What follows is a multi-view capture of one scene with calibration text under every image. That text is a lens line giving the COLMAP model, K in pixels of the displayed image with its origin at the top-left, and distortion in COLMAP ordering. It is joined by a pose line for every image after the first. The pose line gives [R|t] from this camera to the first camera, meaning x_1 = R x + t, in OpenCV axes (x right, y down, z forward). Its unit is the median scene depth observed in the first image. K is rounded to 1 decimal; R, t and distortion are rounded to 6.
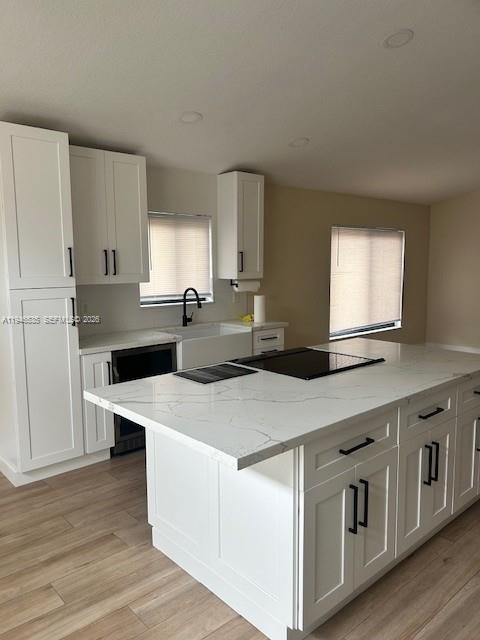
lens RADIAL K [[478.2, 0, 239.3], [0, 478.2, 322.1], [0, 0, 1]] dist [0.046860, -0.072295]
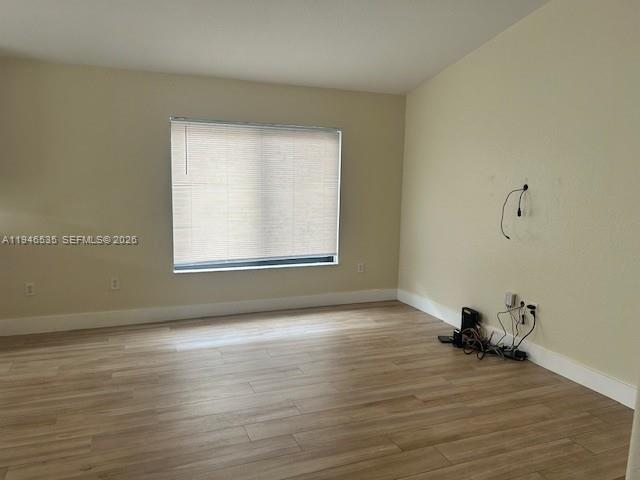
lens RADIAL K [[478.2, 0, 317.9], [0, 478.2, 244.3], [0, 0, 1]] dist [0.046860, -0.072295]
pose [[0.943363, 0.070575, -0.324168, 0.885033], [-0.067127, 0.997506, 0.021824, -0.053636], [0.324900, 0.001173, 0.945748, 0.499690]]
